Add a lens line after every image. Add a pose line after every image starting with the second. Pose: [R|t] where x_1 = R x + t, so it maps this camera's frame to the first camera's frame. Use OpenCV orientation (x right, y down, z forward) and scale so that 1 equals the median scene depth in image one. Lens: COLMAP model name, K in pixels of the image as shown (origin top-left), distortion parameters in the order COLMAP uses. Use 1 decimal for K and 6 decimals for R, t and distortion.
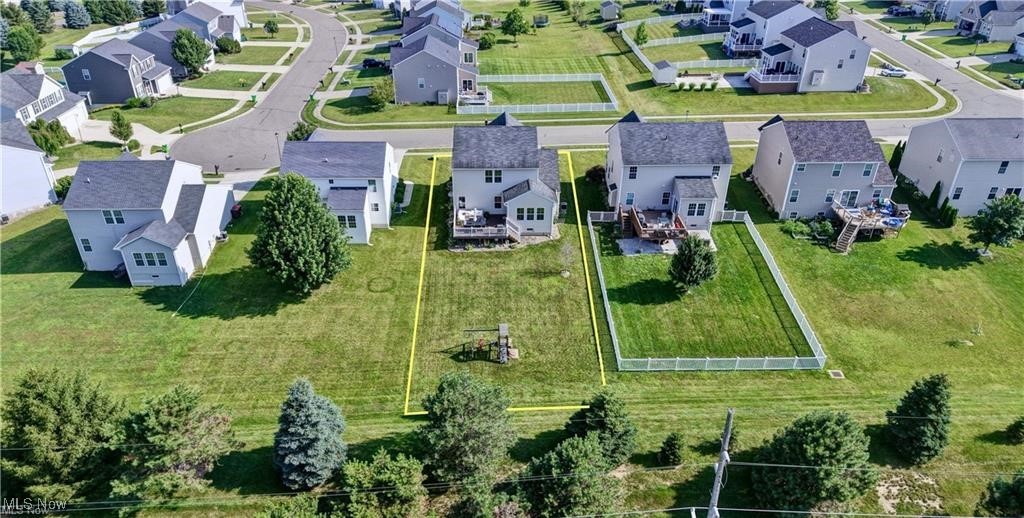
lens RADIAL K [[730.7, 0, 512.0], [0, 730.7, 259.0], [0, 0, 1]] dist [0.005229, 0.000353]
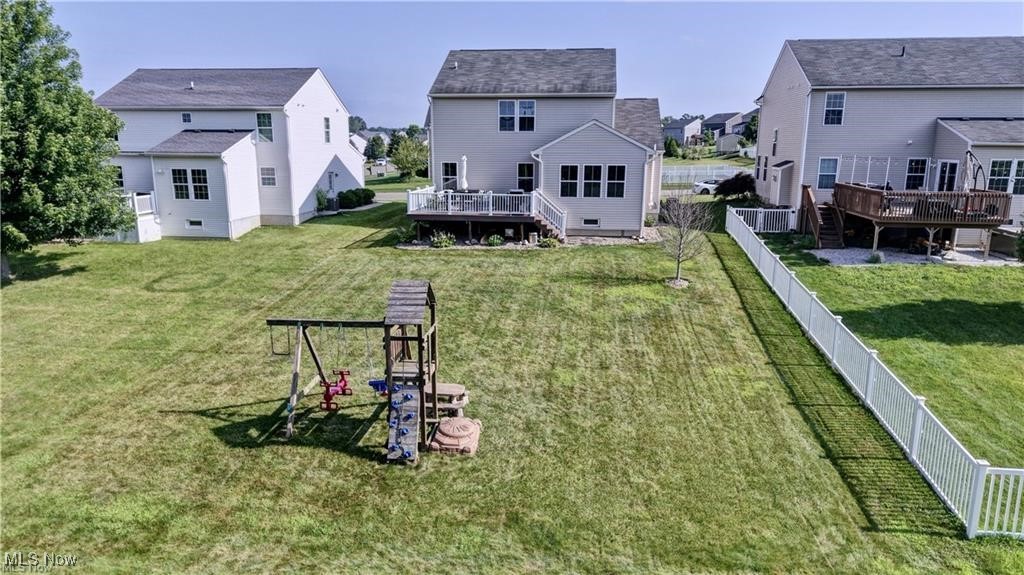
lens RADIAL K [[676.3, 0, 507.9], [0, 676.3, 288.4], [0, 0, 1]] dist [0.099112, -0.144280]
pose [[0.986192, 0.028791, -0.163084, 0.043631], [-0.075910, 0.953812, -0.290655, 0.120941], [0.147184, 0.299021, 0.942827, 0.635518]]
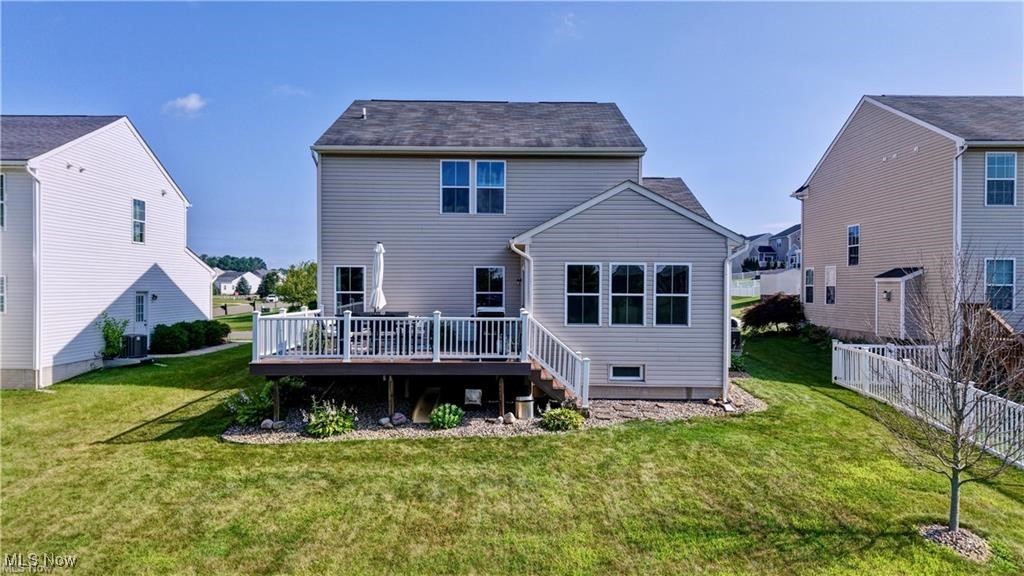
lens RADIAL K [[676.3, 0, 507.9], [0, 676.3, 288.9], [0, 0, 1]] dist [0.099112, -0.144280]
pose [[0.999583, -0.005787, -0.028273, -0.006105], [-0.008647, 0.874628, -0.484718, 0.039968], [0.027533, 0.484761, 0.874213, 0.818696]]
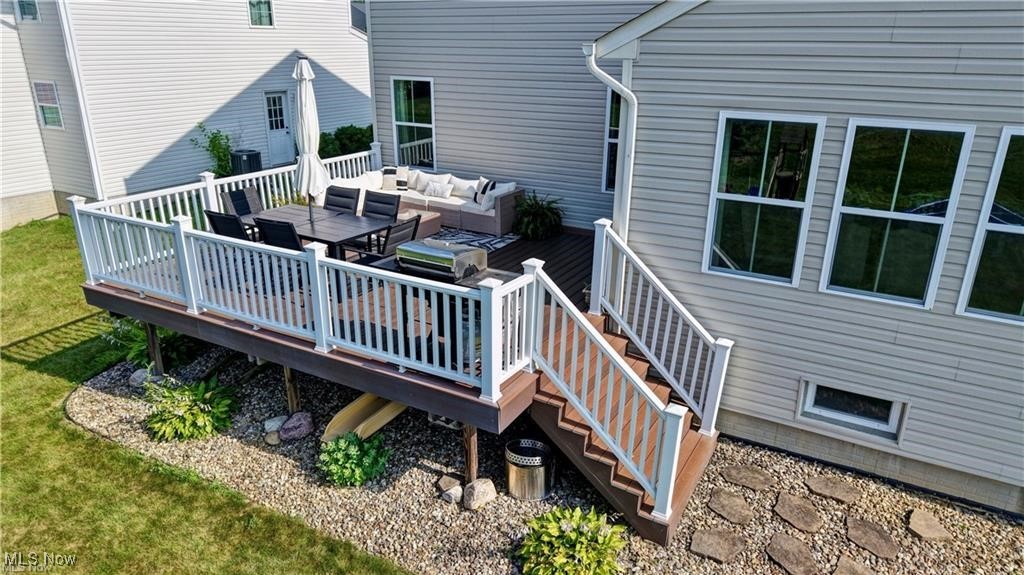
lens RADIAL K [[676.3, 0, 507.9], [0, 676.3, 288.4], [0, 0, 1]] dist [0.099112, -0.144280]
pose [[0.853872, 0.175424, -0.490029, 0.027801], [-0.255689, 0.961431, -0.101357, -0.035499], [0.453349, 0.211841, 0.865793, 0.923516]]
